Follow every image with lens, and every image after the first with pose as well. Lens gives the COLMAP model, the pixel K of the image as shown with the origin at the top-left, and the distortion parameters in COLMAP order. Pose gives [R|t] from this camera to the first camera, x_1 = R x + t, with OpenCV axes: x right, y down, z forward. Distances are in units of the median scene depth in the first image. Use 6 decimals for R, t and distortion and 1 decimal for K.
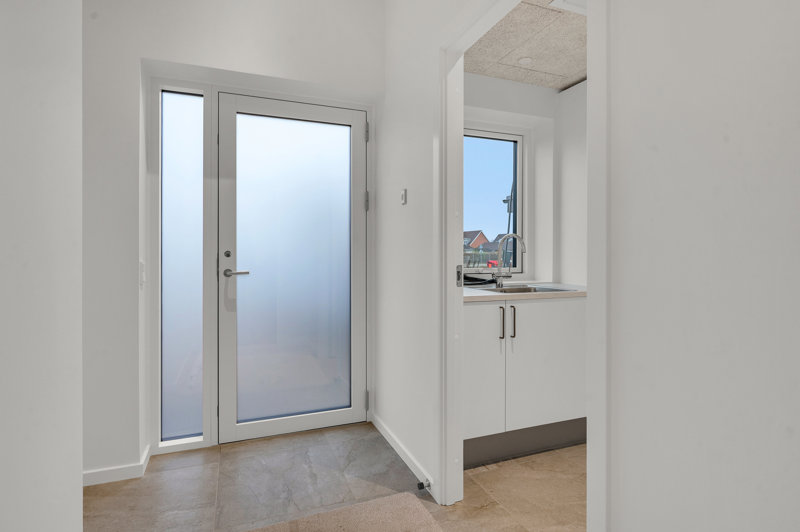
lens RADIAL K [[404.5, 0, 402.9], [0, 404.5, 257.4], [0, 0, 1]] dist [-0.002753, -0.000736]
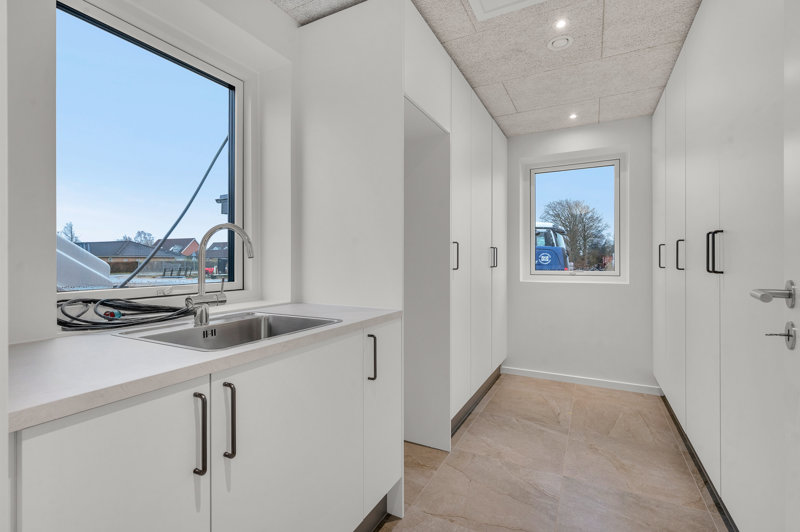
lens RADIAL K [[365.7, 0, 396.6], [0, 365.7, 262.5], [0, 0, 1]] dist [-0.002626, -0.000356]
pose [[0.765876, -0.002021, 0.642985, 0.115174], [0.005576, 0.999978, -0.003499, -0.001307], [-0.642964, 0.006265, 0.765871, 0.425941]]
